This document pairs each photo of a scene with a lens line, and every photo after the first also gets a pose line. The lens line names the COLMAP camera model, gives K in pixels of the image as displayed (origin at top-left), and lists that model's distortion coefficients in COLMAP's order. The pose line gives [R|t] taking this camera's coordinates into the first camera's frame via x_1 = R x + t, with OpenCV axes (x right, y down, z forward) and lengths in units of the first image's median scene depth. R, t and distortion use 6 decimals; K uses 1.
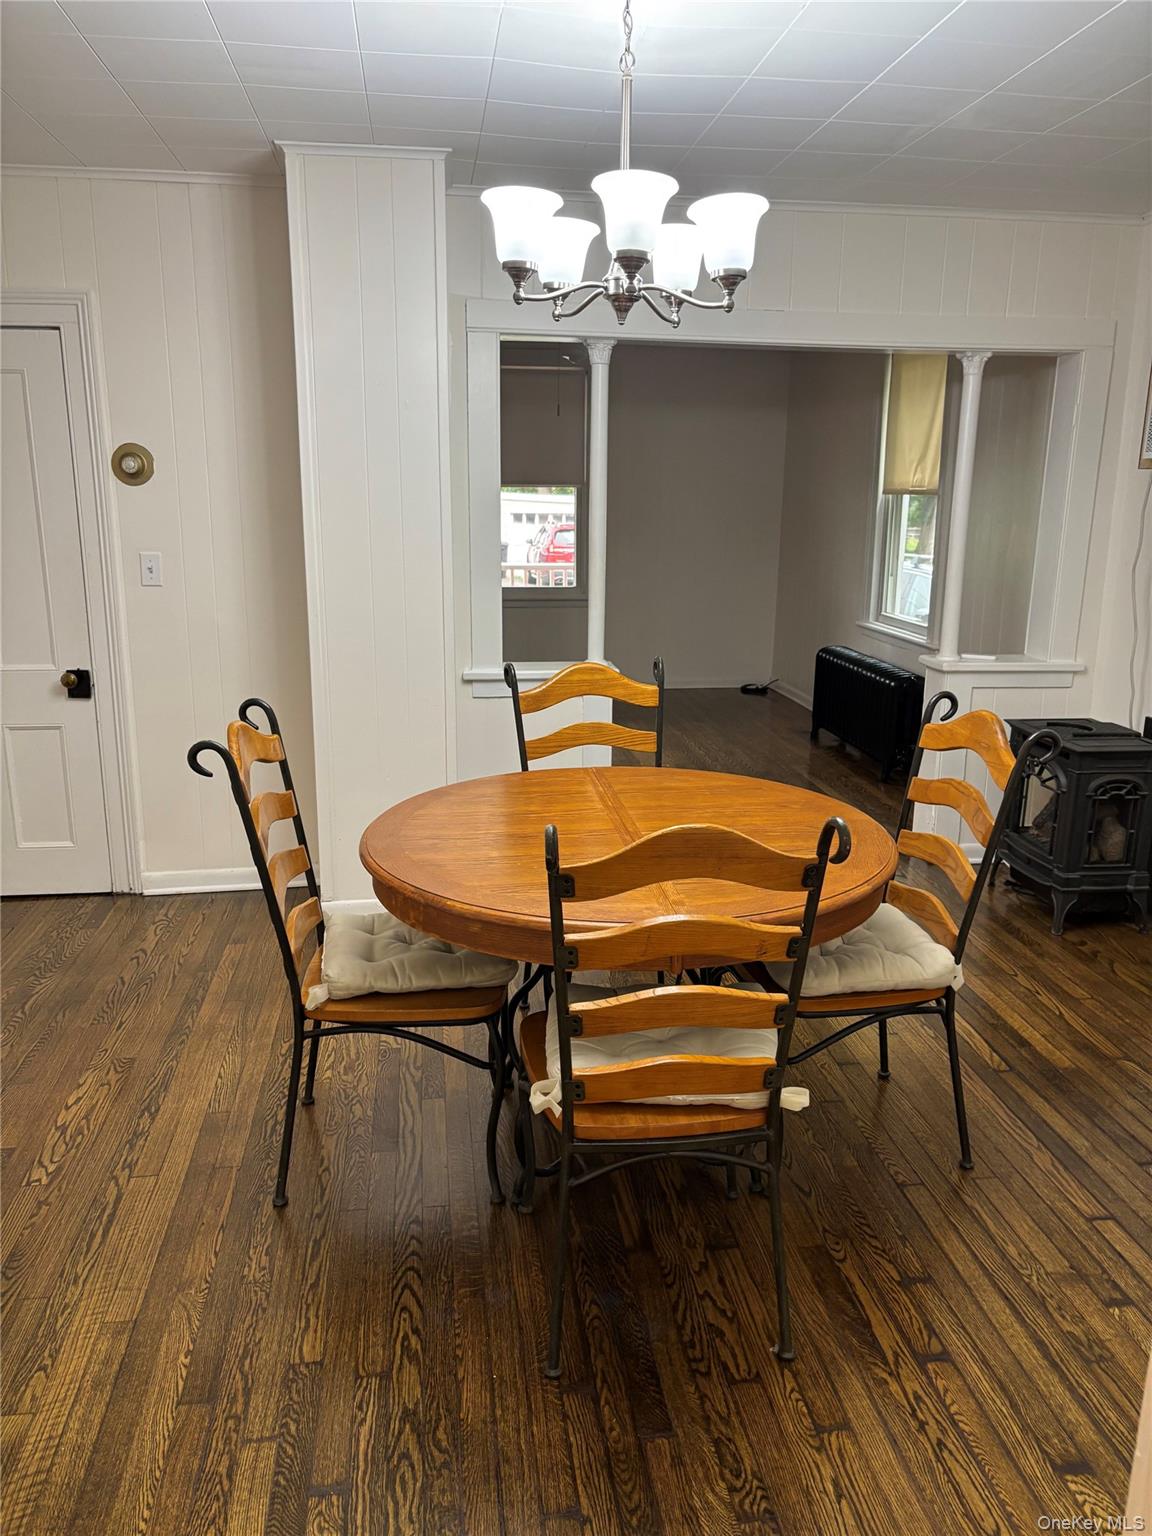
lens RADIAL K [[1159.0, 0, 571.4], [0, 1159.0, 774.0], [0, 0, 1]] dist [0.043183, -0.054955]
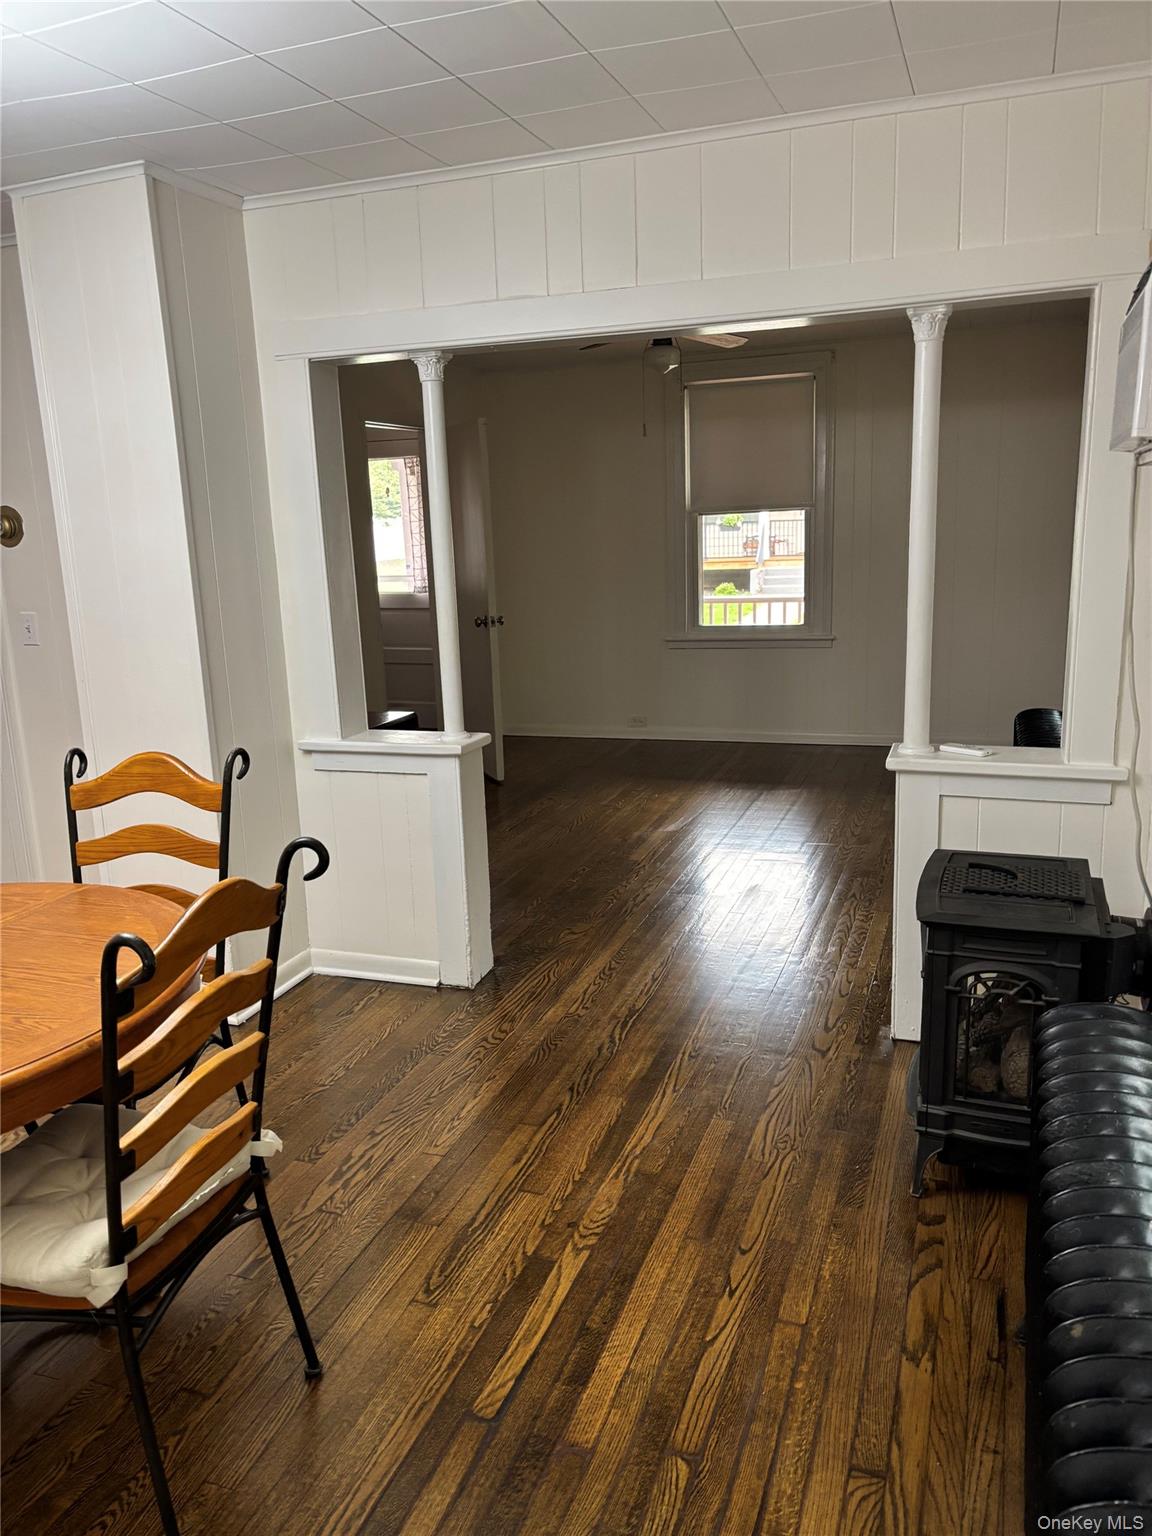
lens RADIAL K [[1159.0, 0, 571.4], [0, 1159.0, 774.0], [0, 0, 1]] dist [0.043183, -0.054955]
pose [[0.884592, 0.061130, -0.462342, 0.545068], [-0.068131, 0.997675, 0.001557, -0.084977], [0.461362, 0.030123, 0.886700, 0.340736]]
